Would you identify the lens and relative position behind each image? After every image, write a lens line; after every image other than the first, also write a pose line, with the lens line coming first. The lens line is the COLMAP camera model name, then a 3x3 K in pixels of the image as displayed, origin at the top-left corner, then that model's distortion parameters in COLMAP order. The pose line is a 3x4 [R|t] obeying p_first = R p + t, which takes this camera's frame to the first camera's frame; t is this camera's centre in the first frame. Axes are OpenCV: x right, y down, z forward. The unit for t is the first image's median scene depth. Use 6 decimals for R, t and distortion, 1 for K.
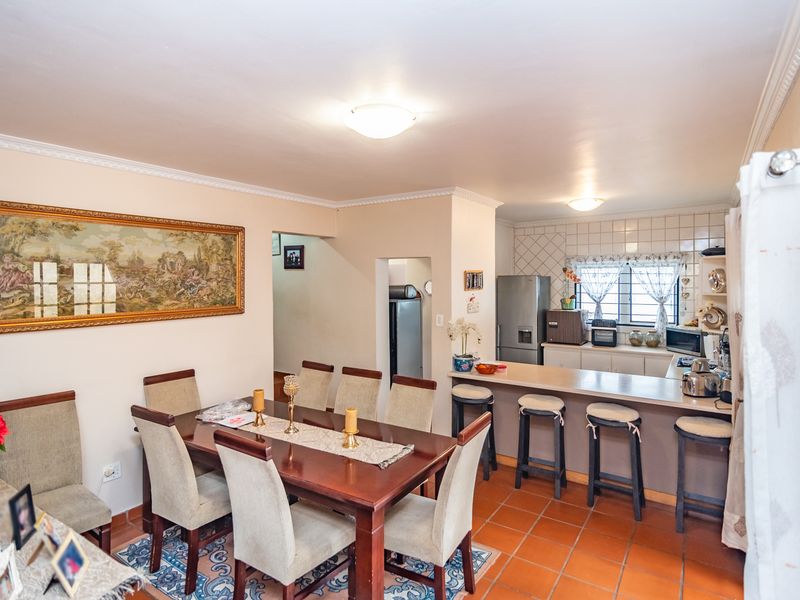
lens RADIAL K [[463.9, 0, 384.2], [0, 463.9, 294.6], [0, 0, 1]] dist [0.029219, 0.000114]
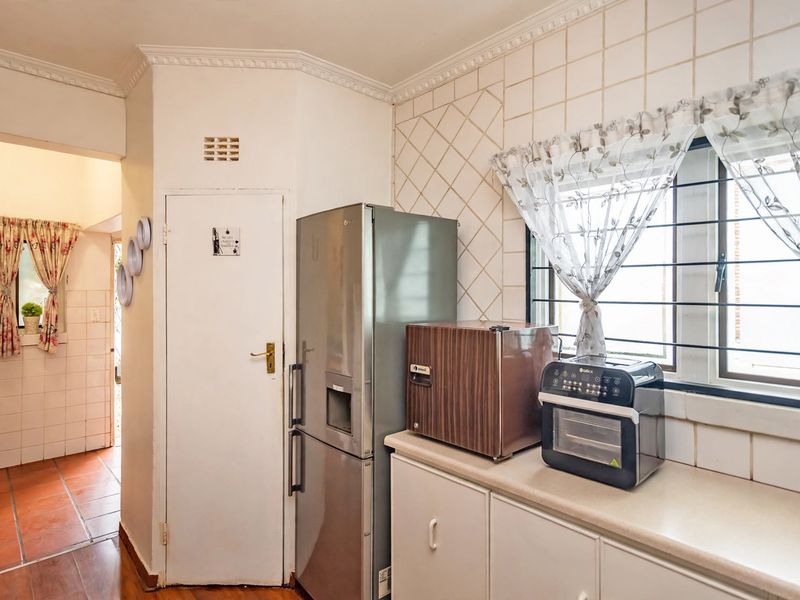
lens RADIAL K [[463.9, 0, 400.1], [0, 463.9, 293.3], [0, 0, 1]] dist [0.029219, 0.000114]
pose [[0.970119, 0.001481, -0.242626, 0.427297], [-0.007845, 0.999650, -0.025265, 0.022044], [0.242503, 0.026413, 0.969791, 0.726346]]
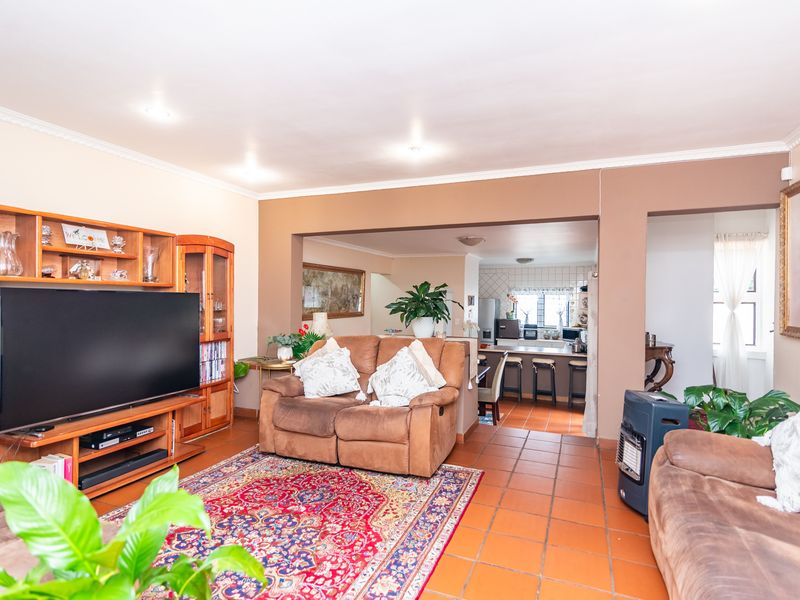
lens RADIAL K [[425.0, 0, 399.4], [0, 425.0, 304.6], [0, 0, 1]] dist [0.005767, 0.000940]
pose [[0.981856, 0.013924, 0.189118, -0.307589], [-0.009851, 0.999699, -0.022461, 0.020402], [-0.189374, 0.020191, 0.981697, -0.463017]]
